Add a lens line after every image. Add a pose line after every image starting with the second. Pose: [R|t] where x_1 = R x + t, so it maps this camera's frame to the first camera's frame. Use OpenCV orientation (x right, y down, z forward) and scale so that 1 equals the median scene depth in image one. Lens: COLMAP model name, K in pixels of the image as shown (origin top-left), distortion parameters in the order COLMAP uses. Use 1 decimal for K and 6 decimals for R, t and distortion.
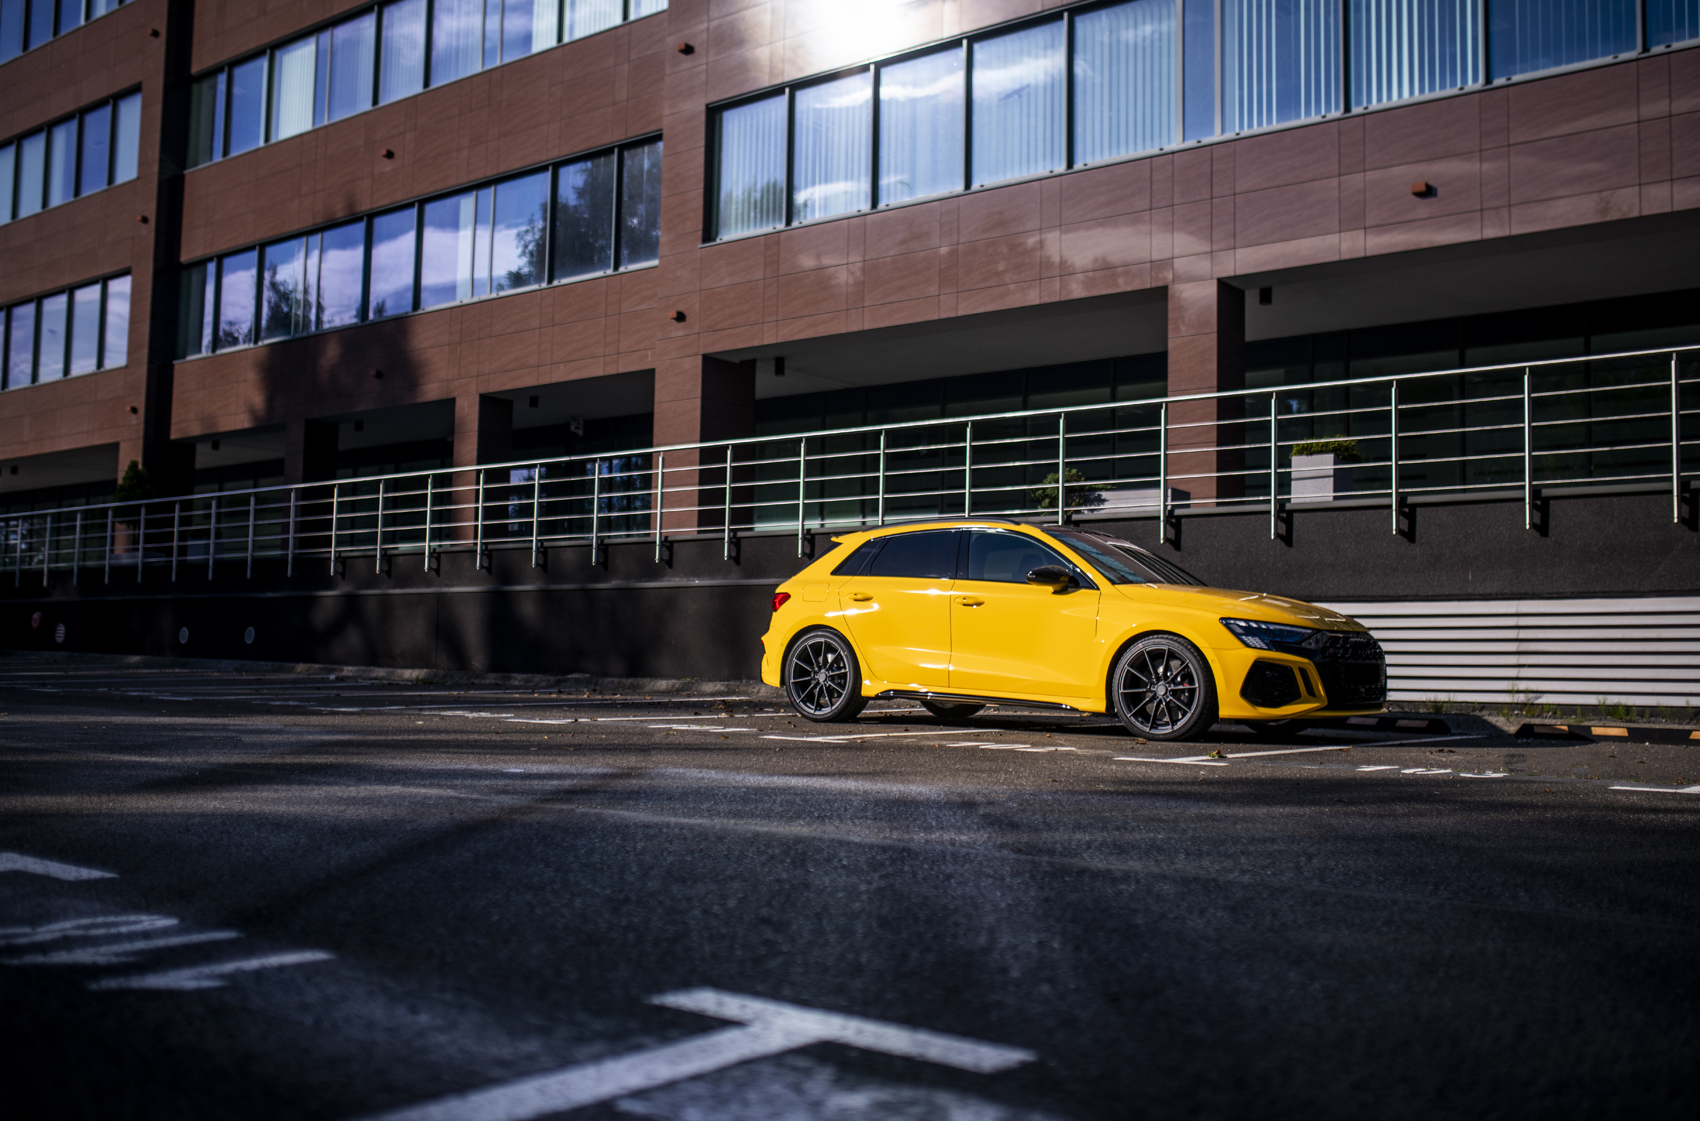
lens RADIAL K [[1680.4, 0, 848.1], [0, 1680.4, 569.0], [0, 0, 1]] dist [-0.057090, 0.097472]
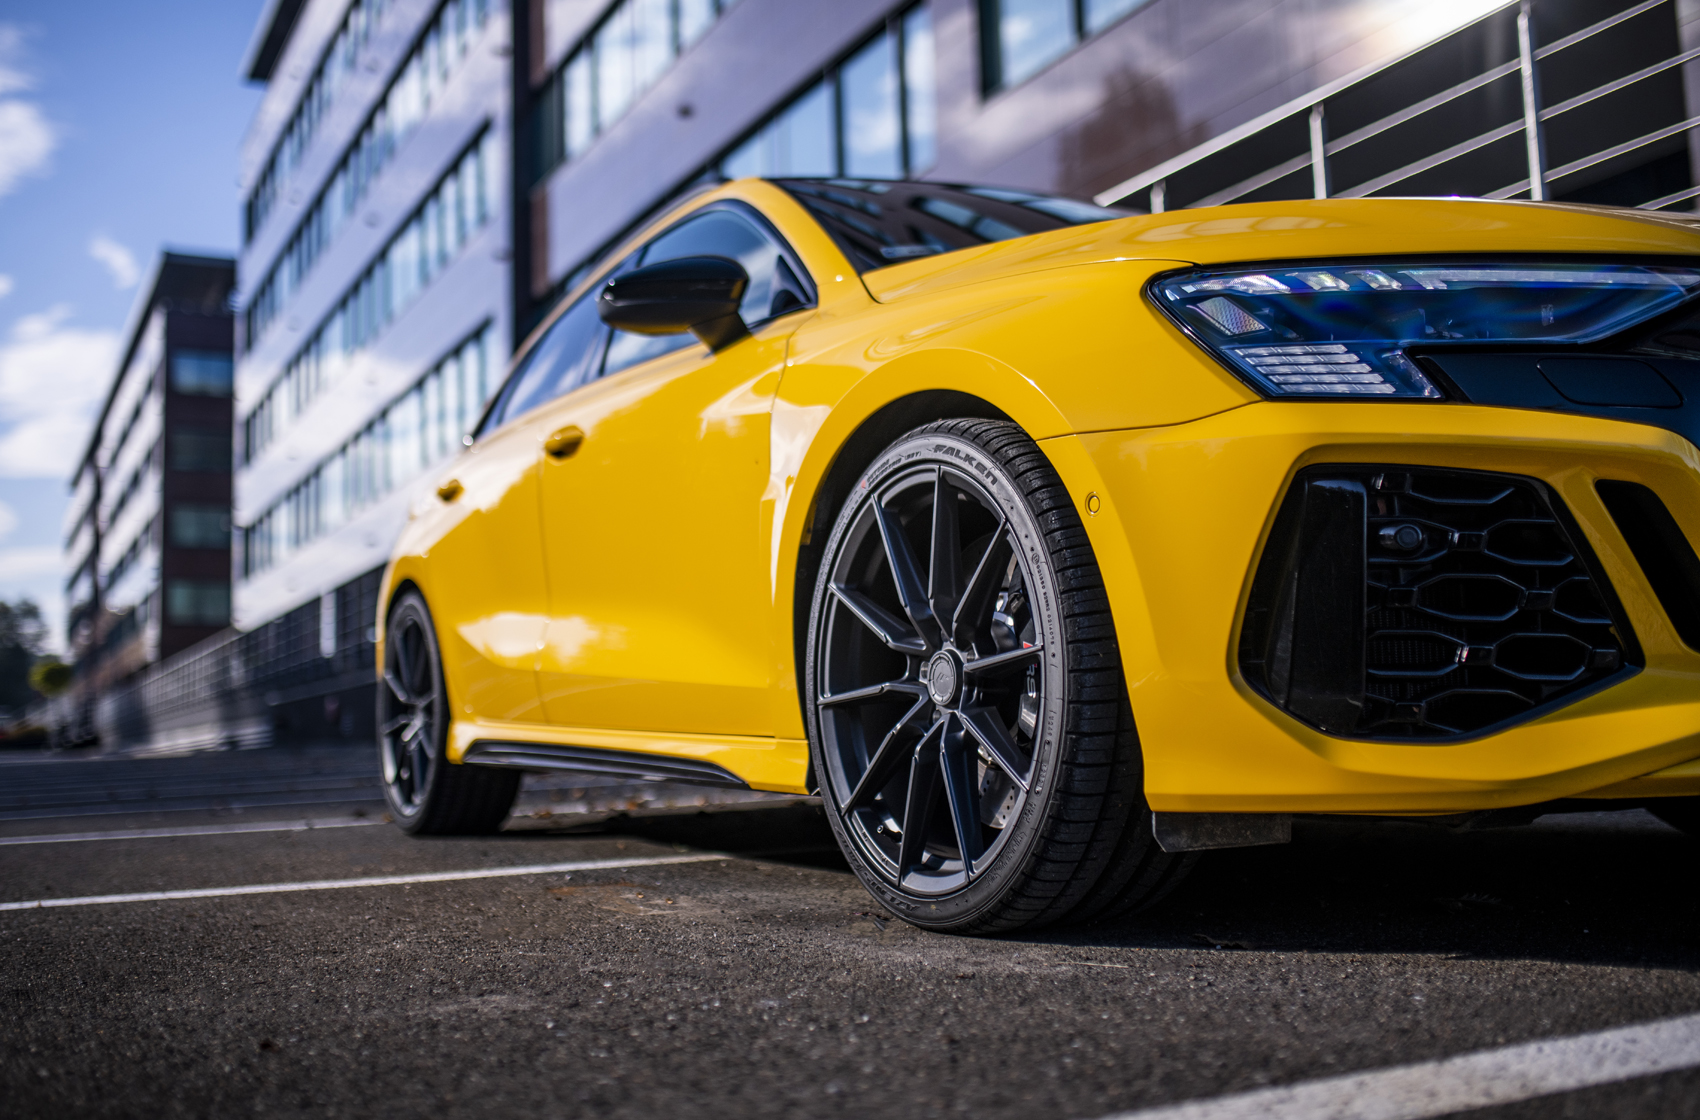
lens RADIAL K [[1670.2, 0, 850.0], [0, 1670.2, 560.0], [0, 0, 1]] dist [-0.050468, 0.087879]
pose [[0.922774, -0.093637, -0.373792, 0.122101], [0.077166, 0.995281, -0.058825, 0.032808], [0.377537, 0.025438, 0.925645, 0.384542]]
